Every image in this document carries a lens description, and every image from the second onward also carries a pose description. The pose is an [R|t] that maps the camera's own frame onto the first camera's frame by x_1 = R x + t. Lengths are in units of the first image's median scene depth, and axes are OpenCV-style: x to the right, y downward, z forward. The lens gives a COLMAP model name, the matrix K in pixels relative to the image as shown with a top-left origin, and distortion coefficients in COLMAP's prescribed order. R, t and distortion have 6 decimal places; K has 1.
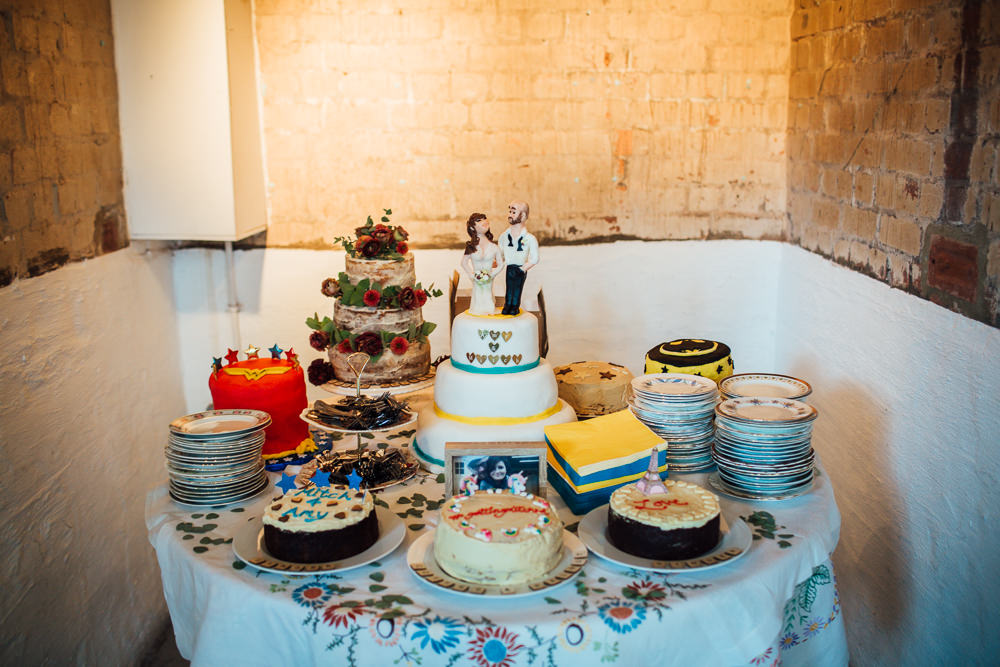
lens RADIAL K [[977.6, 0, 500.0], [0, 977.6, 333.5], [0, 0, 1]] dist [-0.055772, -0.002148]
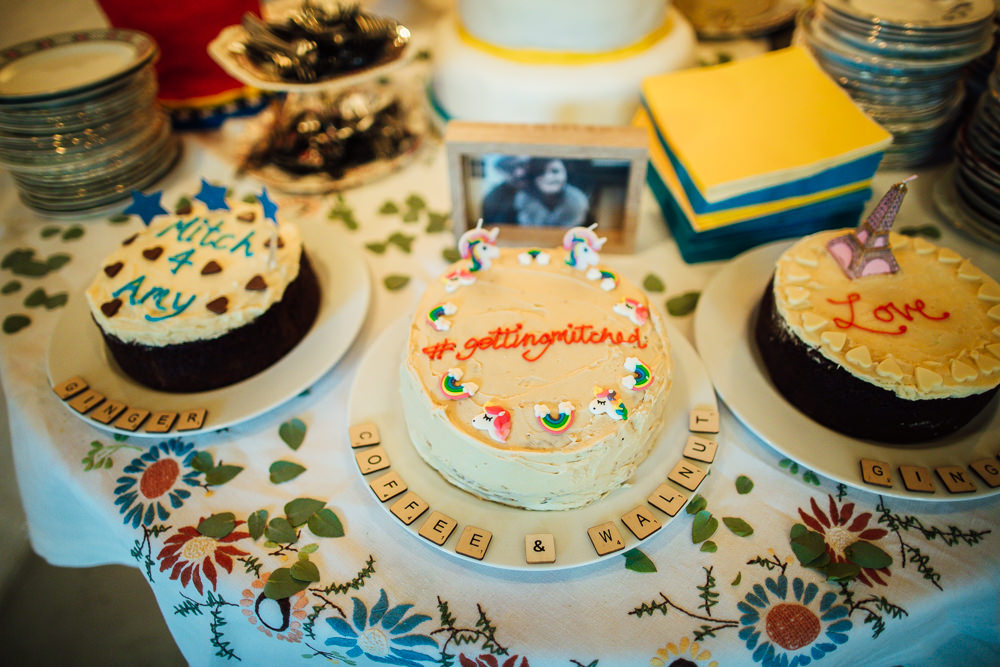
lens RADIAL K [[681.4, 0, 497.3], [0, 681.4, 324.9], [0, 0, 1]] dist [-0.055950, 0.048396]
pose [[0.993895, 0.064775, -0.089309, 0.007873], [-0.005786, 0.838989, 0.544117, 0.006218], [0.110174, -0.540279, 0.834242, 0.642577]]
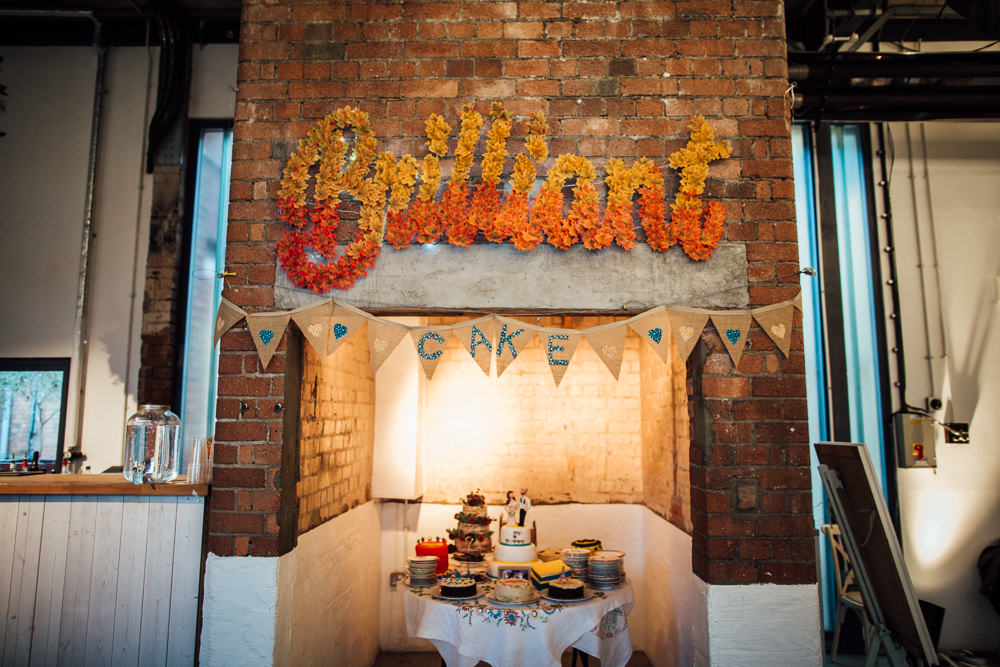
lens RADIAL K [[681.4, 0, 497.3], [0, 681.4, 324.9], [0, 0, 1]] dist [-0.055950, 0.048396]
pose [[0.998628, 0.007963, -0.051748, 0.046564], [-0.025747, 0.935289, -0.352947, 0.153533], [0.045589, 0.353795, 0.934211, -1.256407]]
